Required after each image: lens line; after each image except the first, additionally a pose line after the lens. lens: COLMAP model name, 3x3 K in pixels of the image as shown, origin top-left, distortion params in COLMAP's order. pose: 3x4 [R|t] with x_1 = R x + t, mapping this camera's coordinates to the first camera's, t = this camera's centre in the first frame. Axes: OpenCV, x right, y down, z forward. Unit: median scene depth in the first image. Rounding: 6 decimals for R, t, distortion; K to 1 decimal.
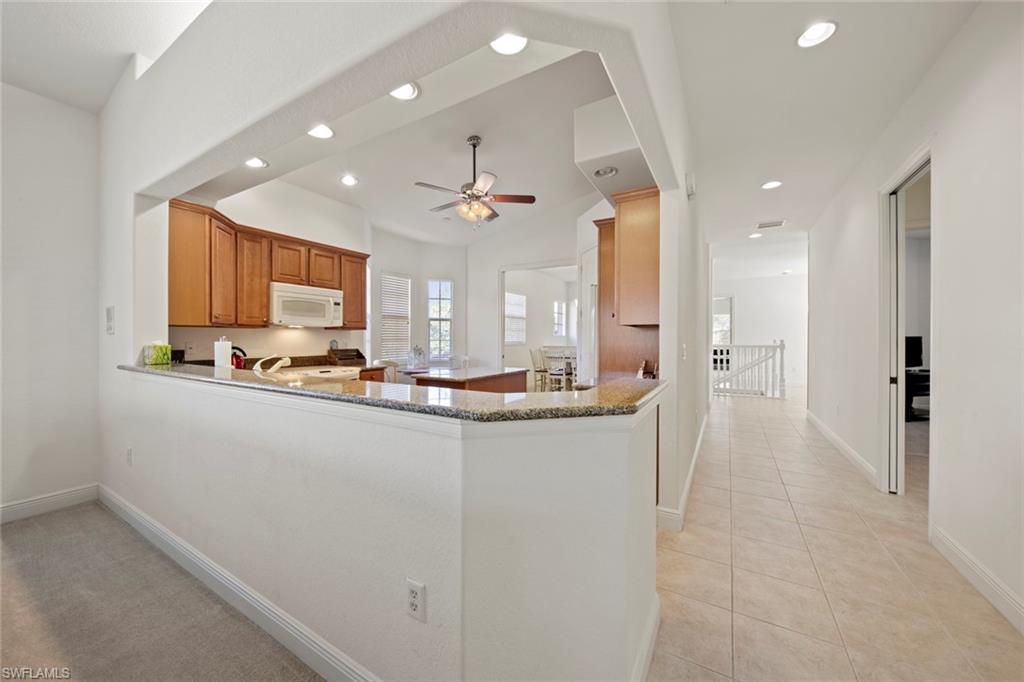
lens RADIAL K [[367.2, 0, 510.6], [0, 367.2, 338.6], [0, 0, 1]] dist [0.001925, -0.002727]
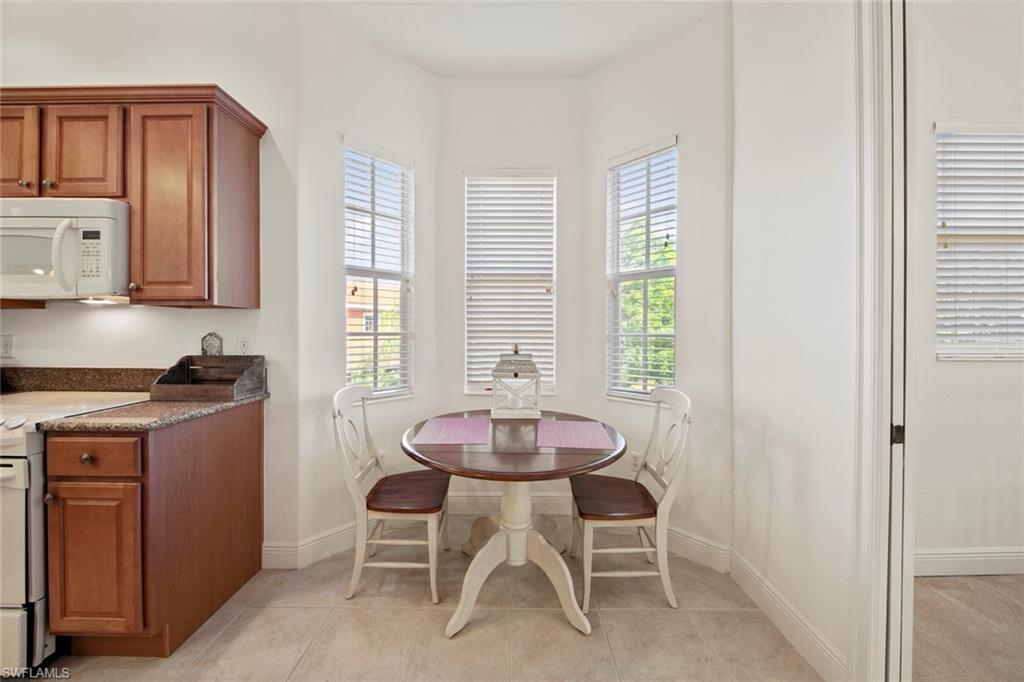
lens RADIAL K [[365.0, 0, 512.4], [0, 365.0, 334.5], [0, 0, 1]] dist [-0.002422, -0.000193]
pose [[0.505079, 0.008194, -0.863034, 0.059347], [-0.002875, 0.999965, 0.007811, 0.001720], [0.863068, -0.001463, 0.505085, 1.182851]]
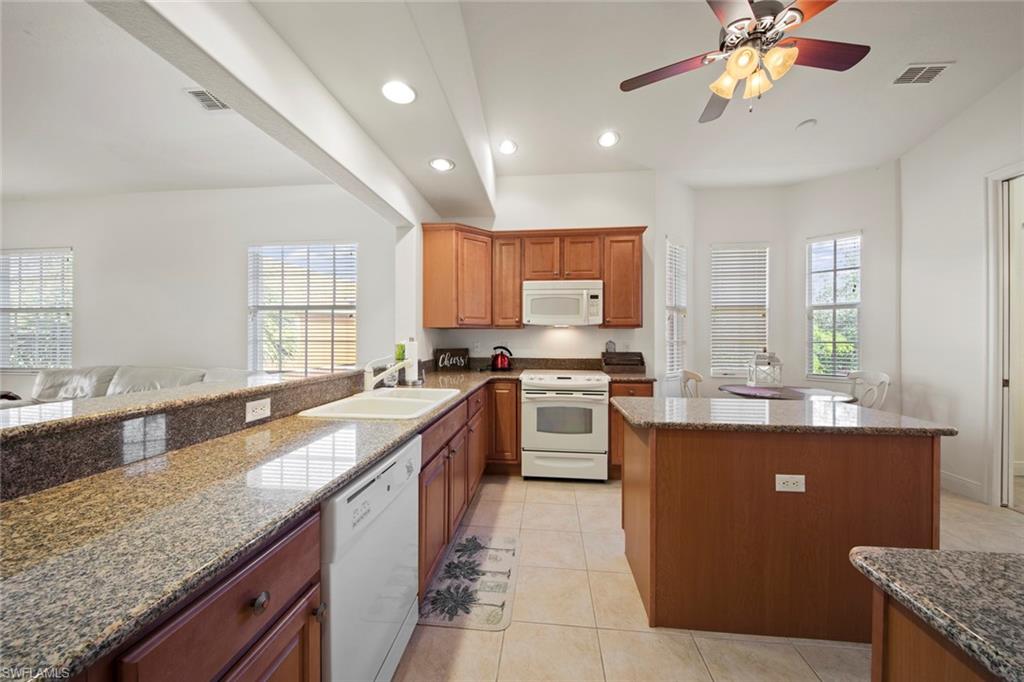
lens RADIAL K [[367.2, 0, 510.6], [0, 367.2, 338.6], [0, 0, 1]] dist [0.001925, -0.002727]
pose [[0.413464, 0.002855, -0.910516, 0.199082], [-0.002461, 0.999995, 0.002018, -0.002320], [0.910517, 0.001406, 0.413469, 0.490651]]
